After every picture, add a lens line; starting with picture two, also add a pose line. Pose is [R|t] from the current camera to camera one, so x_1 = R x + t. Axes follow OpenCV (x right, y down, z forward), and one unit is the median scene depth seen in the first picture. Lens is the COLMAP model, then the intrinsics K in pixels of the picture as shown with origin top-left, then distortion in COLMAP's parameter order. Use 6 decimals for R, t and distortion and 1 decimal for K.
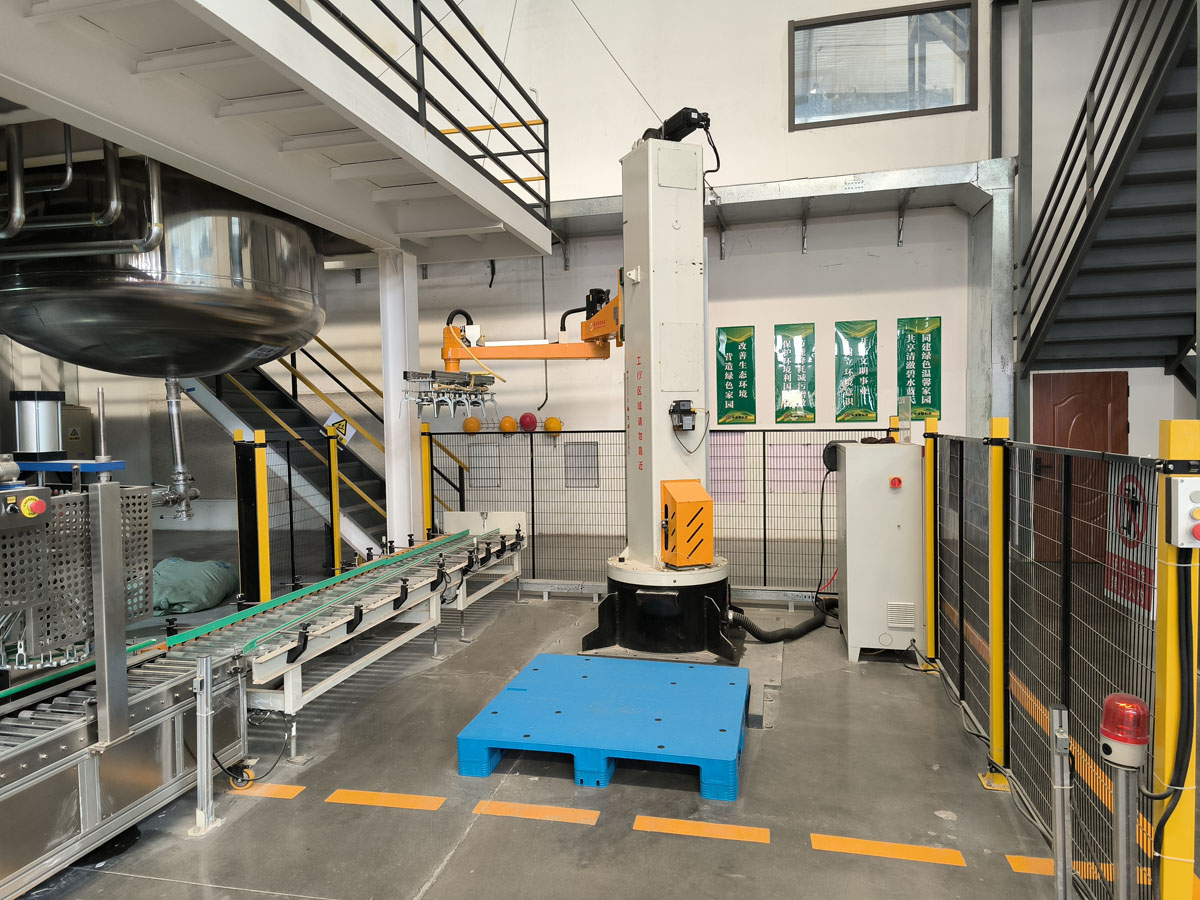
lens RADIAL K [[797.9, 0, 587.3], [0, 797.9, 449.7], [0, 0, 1]] dist [0.060038, -0.042808]
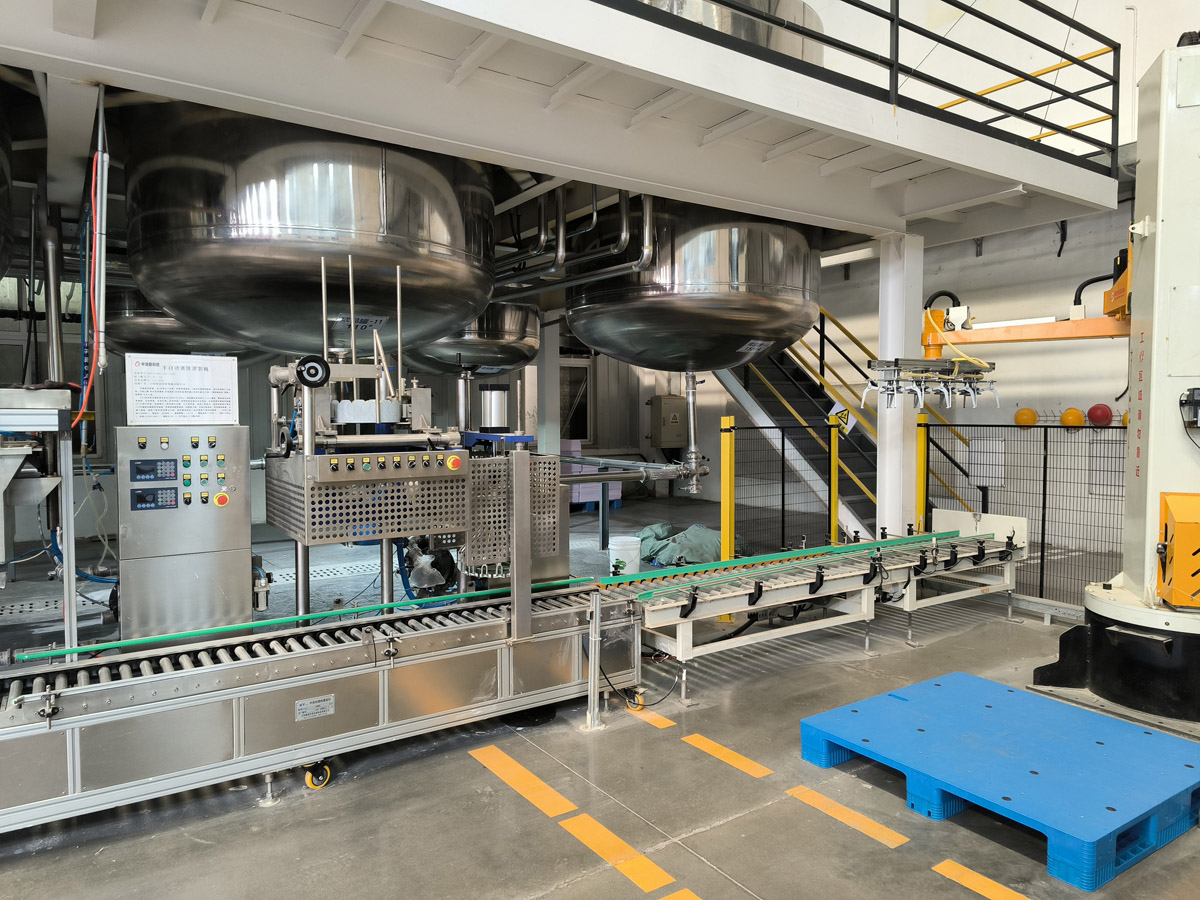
lens RADIAL K [[797.9, 0, 589.1], [0, 797.9, 451.5], [0, 0, 1]] dist [0.060038, -0.042808]
pose [[0.732255, 0.050692, -0.679141, 0.214630], [-0.040732, 0.998701, 0.030627, -0.002226], [0.679811, 0.005236, 0.733368, 0.046311]]
